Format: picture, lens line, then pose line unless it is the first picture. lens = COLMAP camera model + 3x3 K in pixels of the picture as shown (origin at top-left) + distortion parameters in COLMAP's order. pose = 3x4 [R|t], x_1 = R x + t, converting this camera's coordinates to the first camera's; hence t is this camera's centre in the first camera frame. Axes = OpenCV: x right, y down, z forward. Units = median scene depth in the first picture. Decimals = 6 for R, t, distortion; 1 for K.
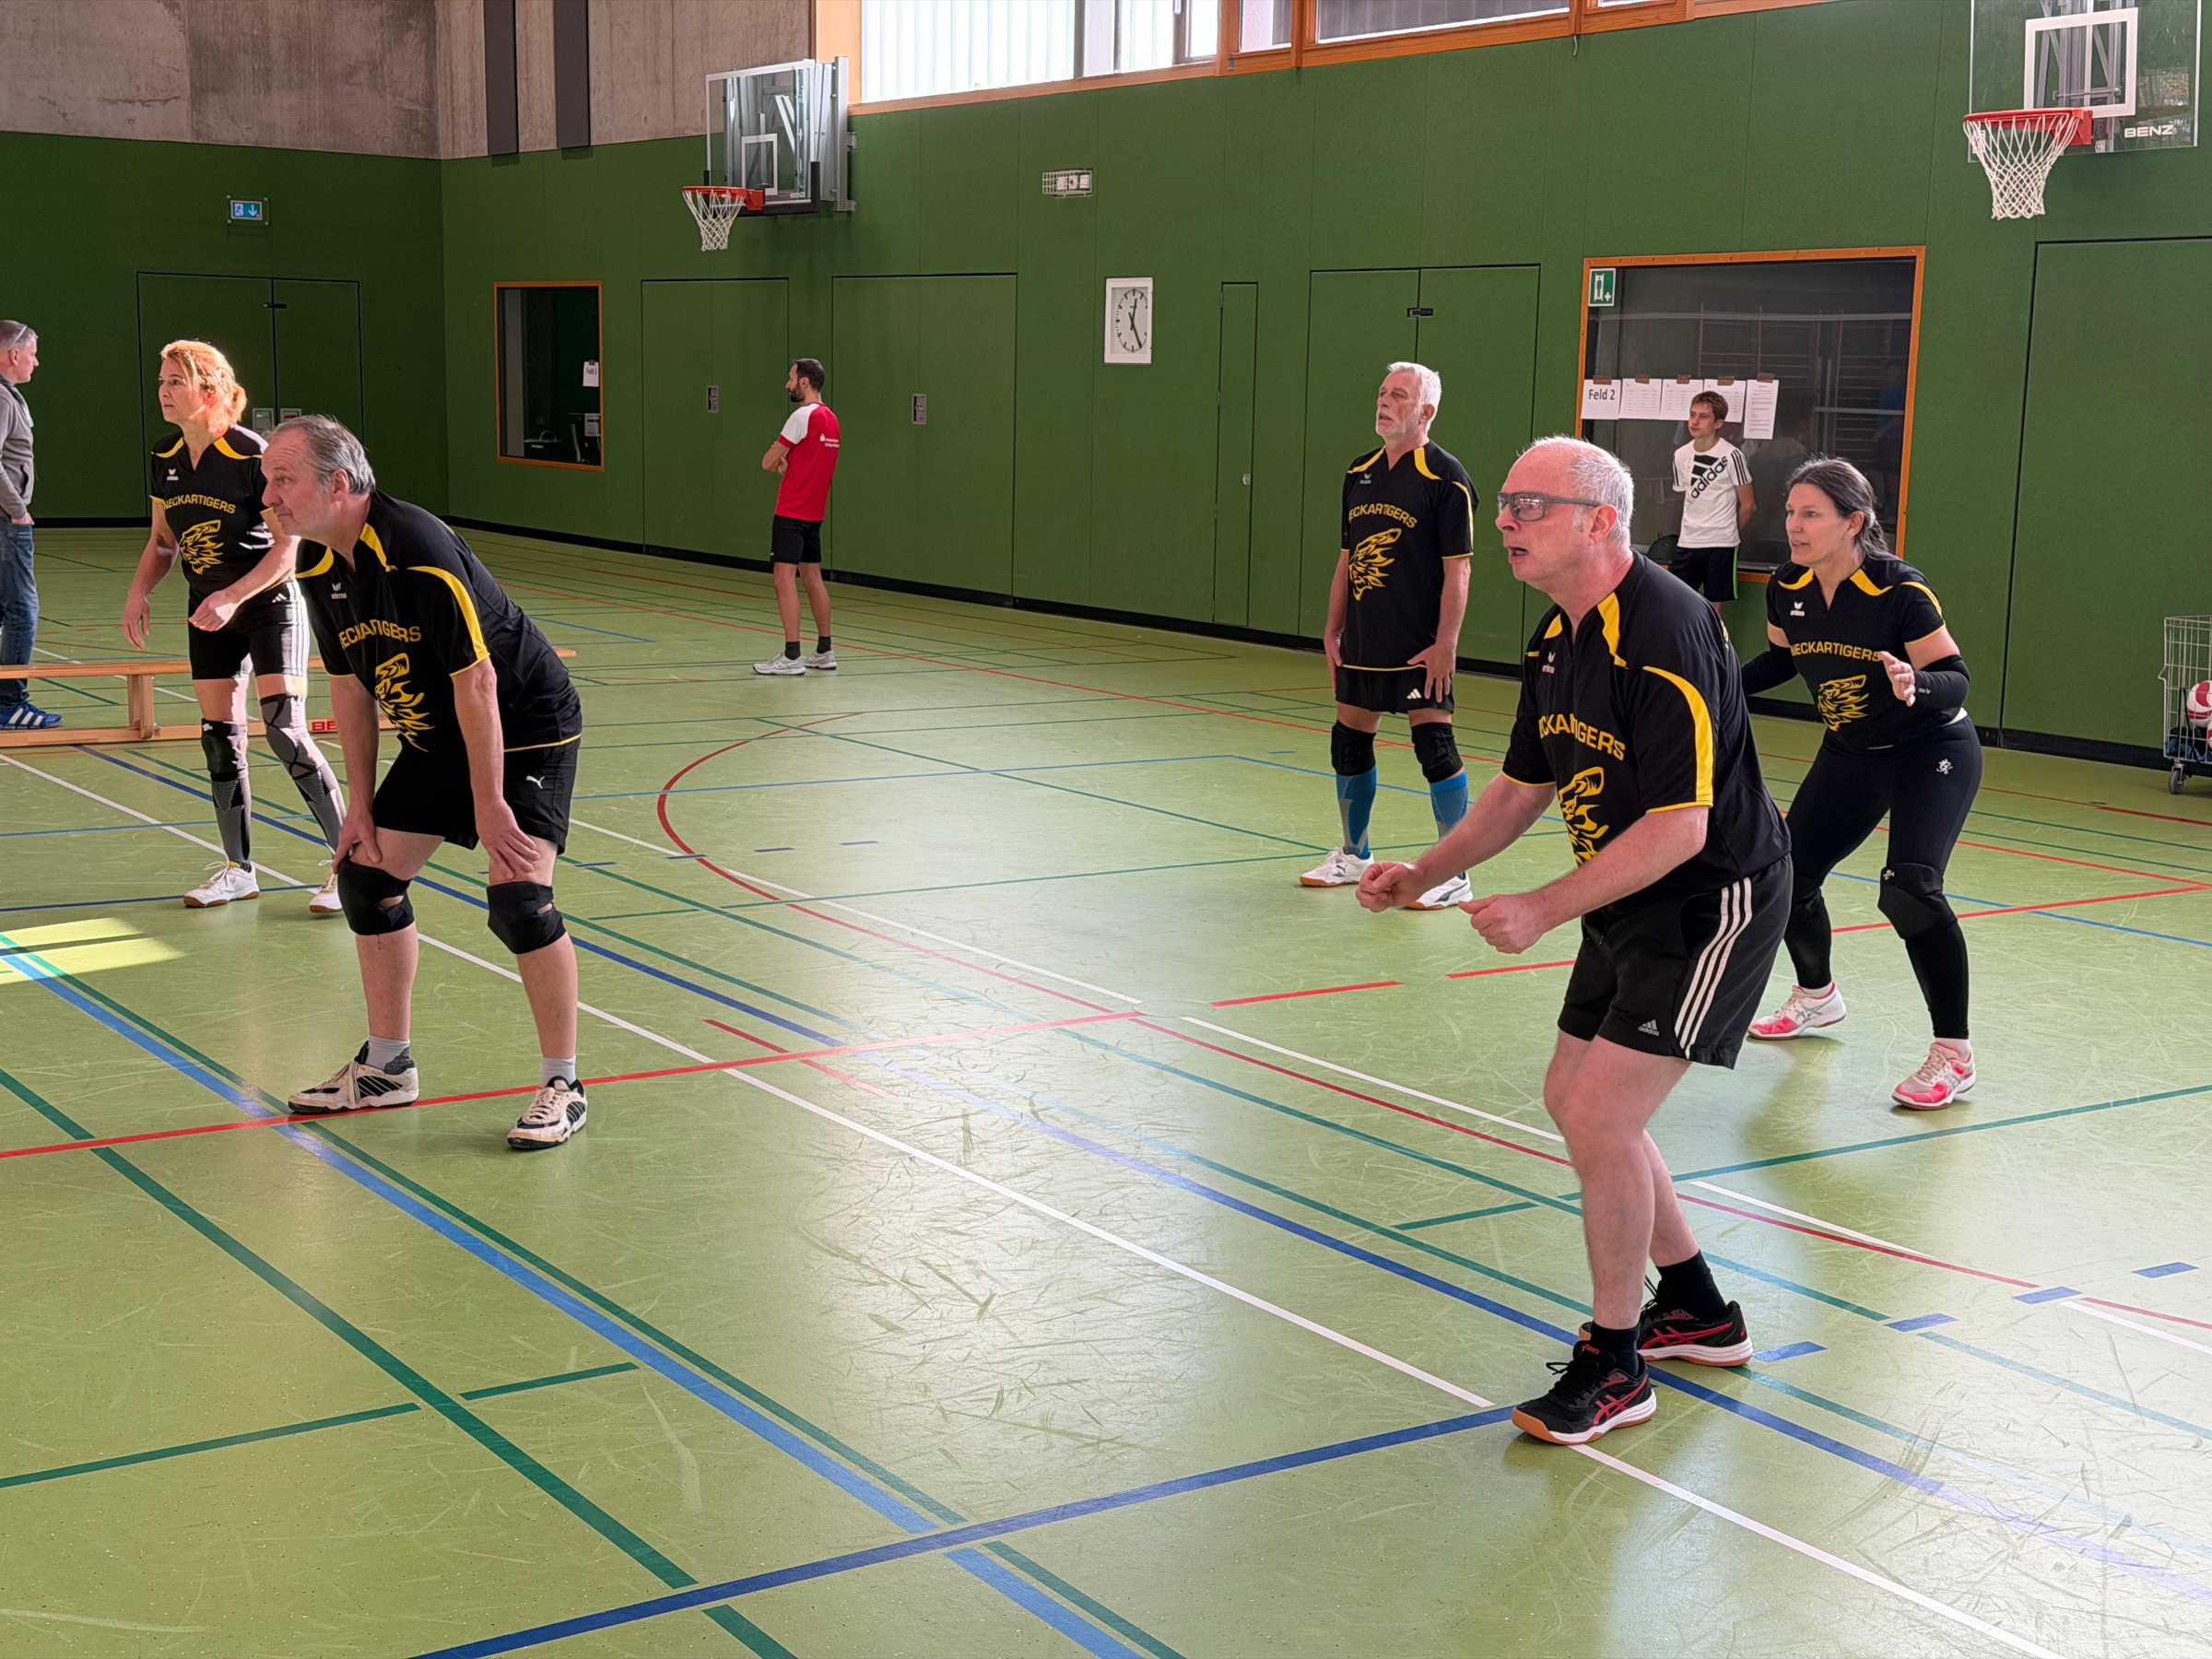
lens RADIAL K [[3072.8, 0, 1106.0], [0, 3072.8, 829.5], [0, 0, 1]] dist [0.225031, -0.462009]
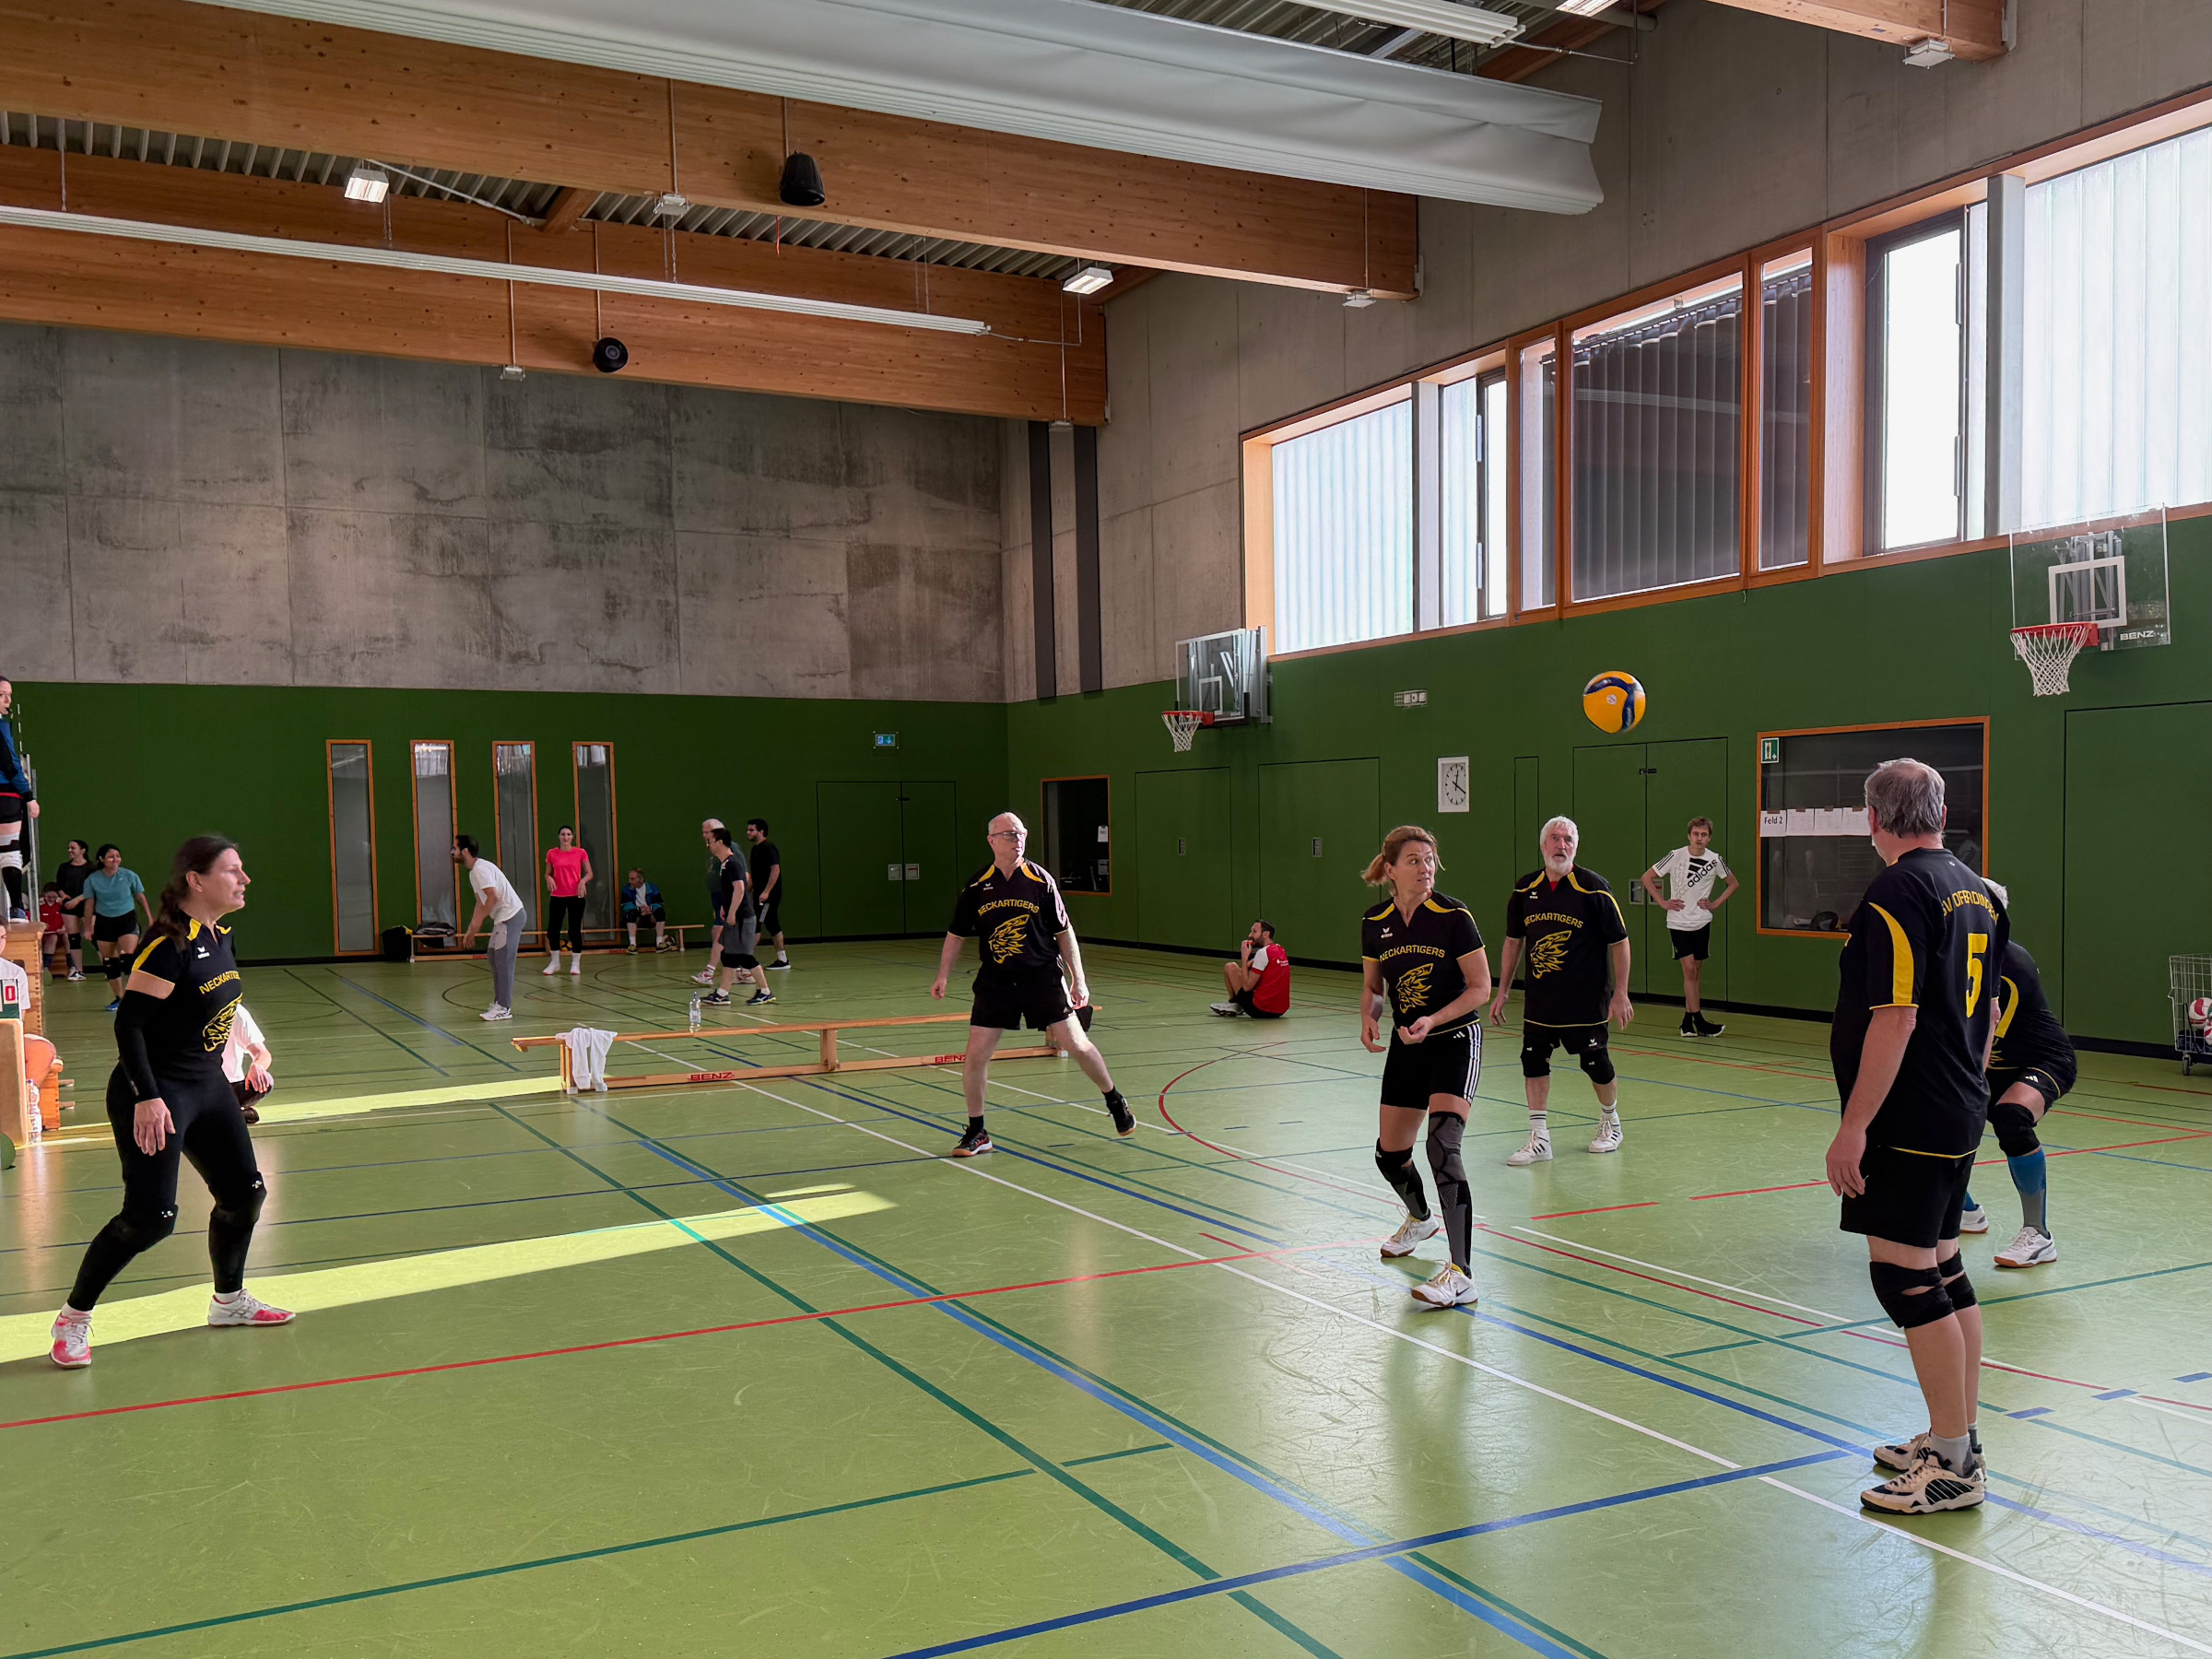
lens RADIAL K [[2066.4, 0, 1287.0], [0, 2066.4, 931.5], [0, 0, 1]] dist [0.200192, -0.396346]
pose [[0.996993, -0.029356, -0.071721, -0.004786], [0.022218, 0.994902, -0.098367, 0.008569], [0.074243, 0.096478, 0.992562, -0.017823]]
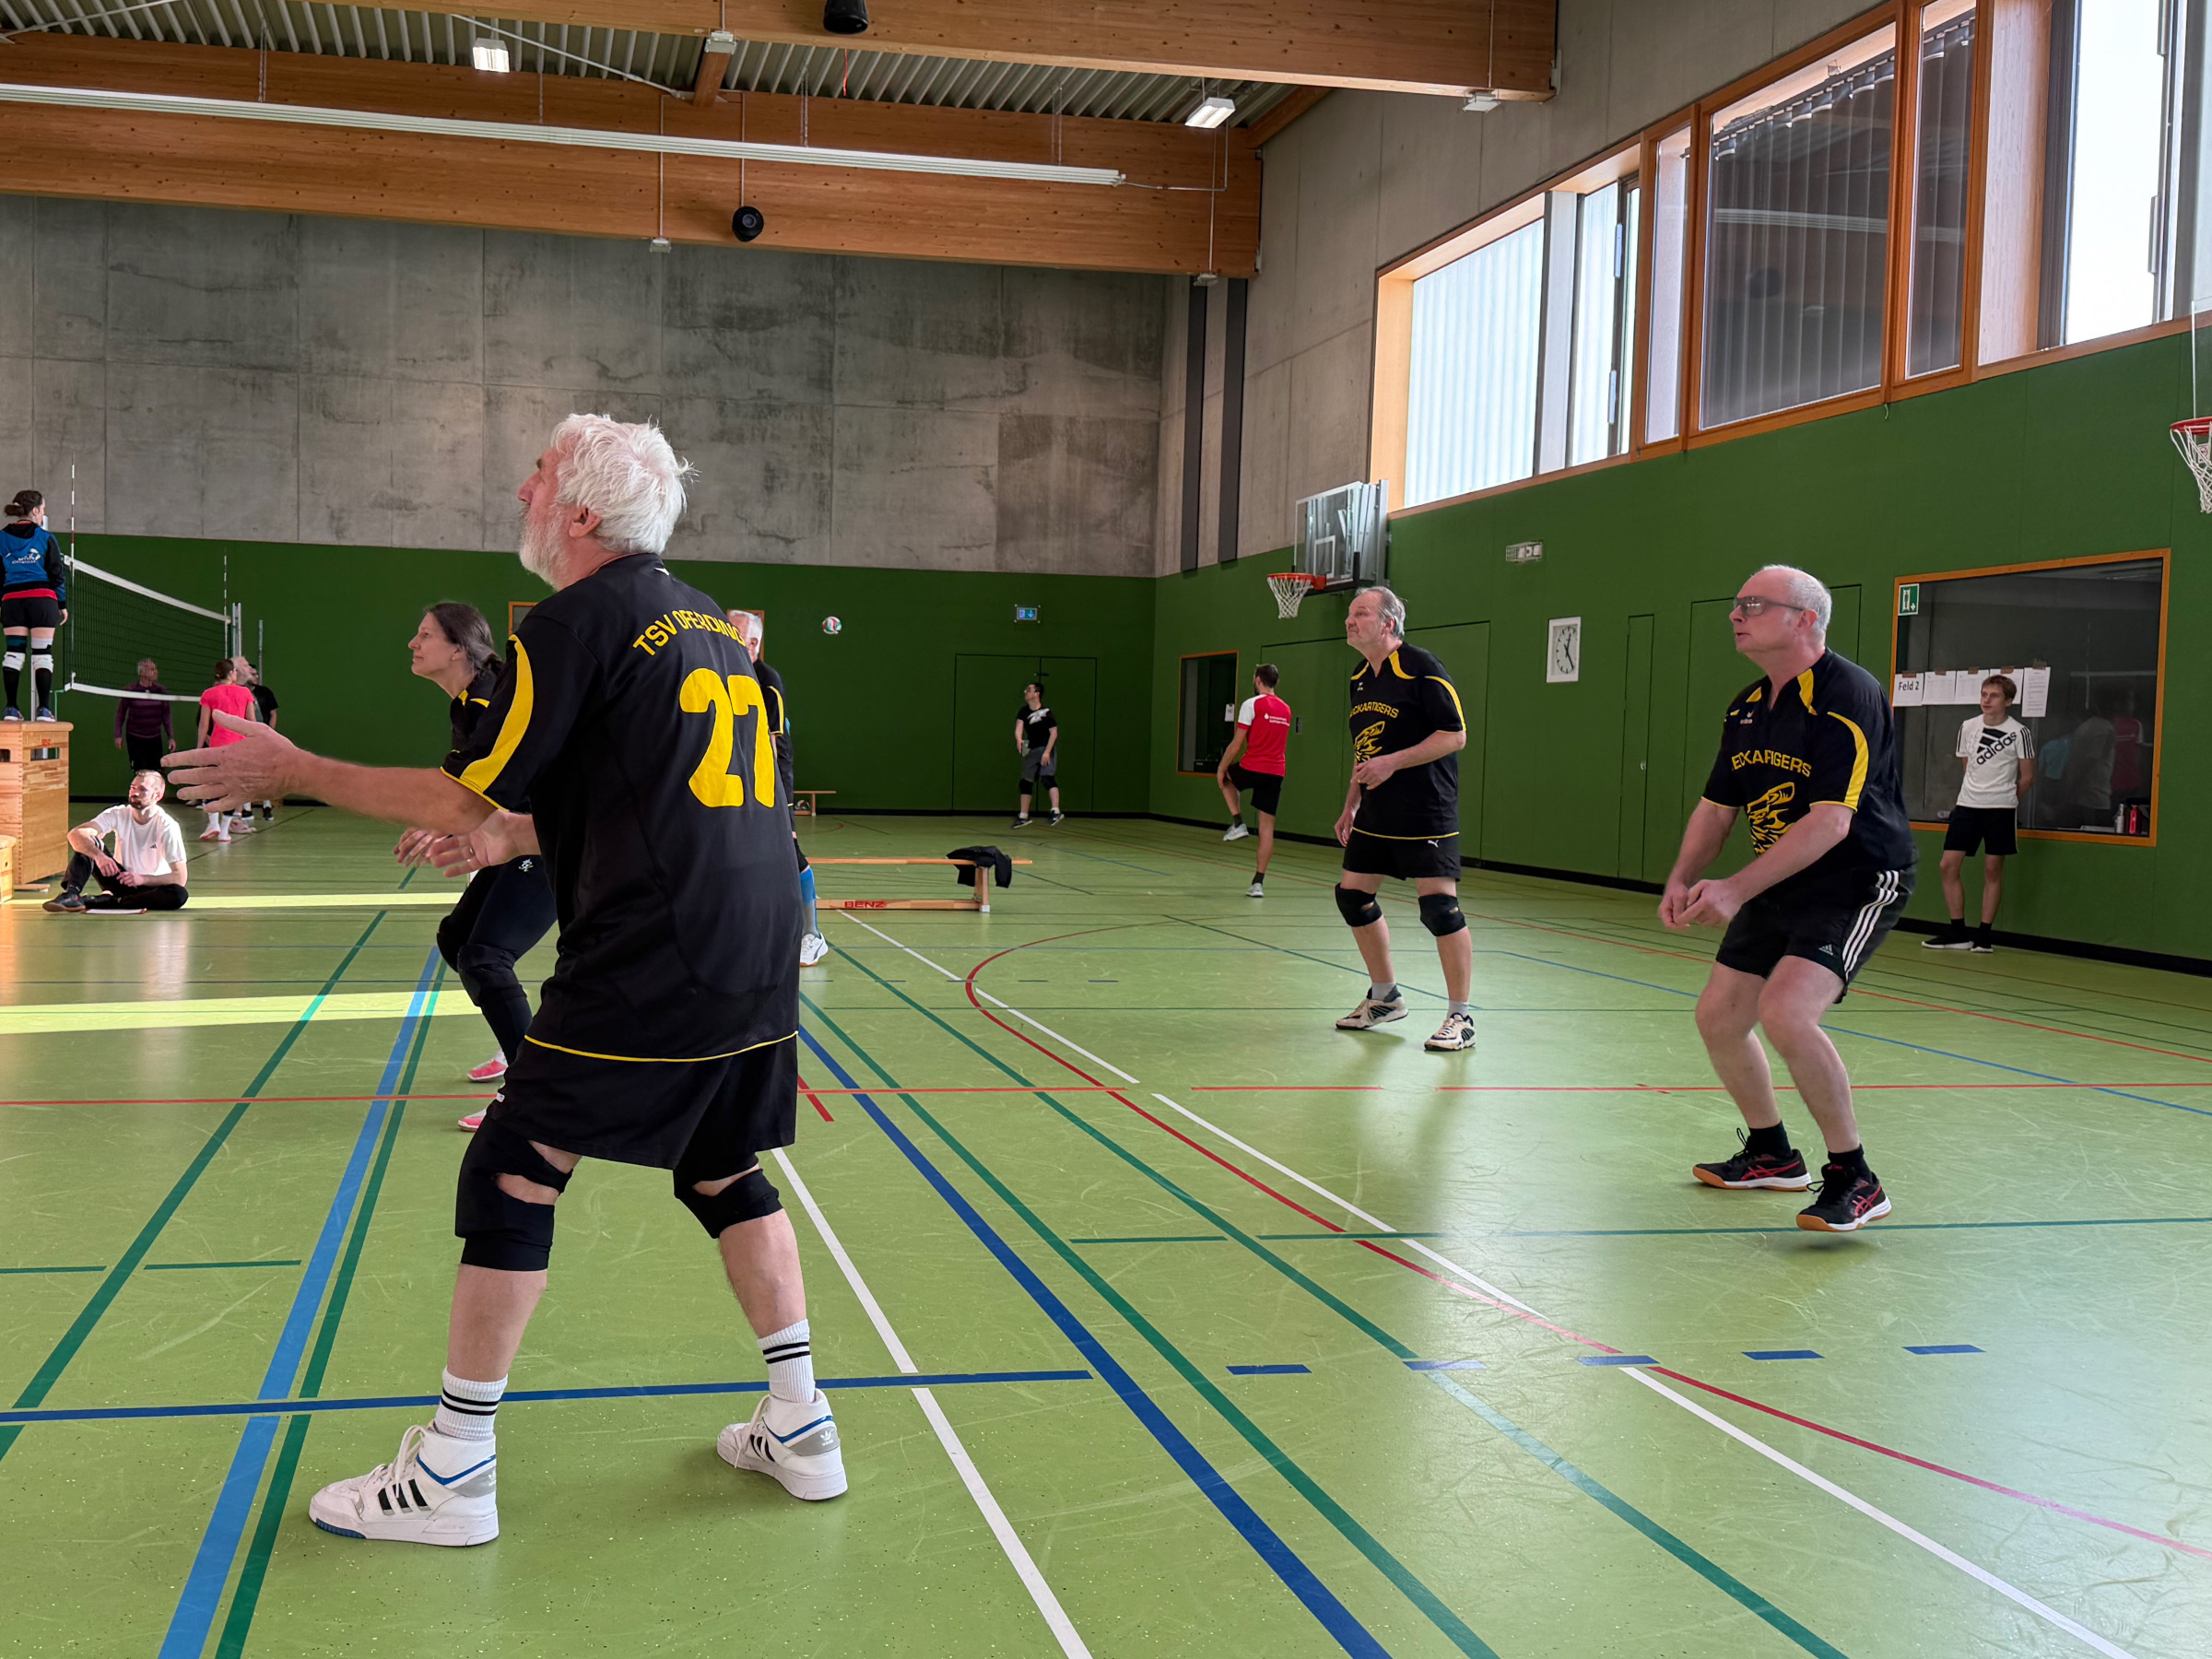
lens RADIAL K [[2063.6, 0, 902.5], [0, 2063.6, 827.3], [0, 0, 1]] dist [0.188771, -0.403572]
pose [[0.917538, 0.018313, -0.397226, 0.148546], [-0.063726, 0.992800, -0.101428, 0.026712], [0.392508, 0.118378, 0.912099, 0.119284]]
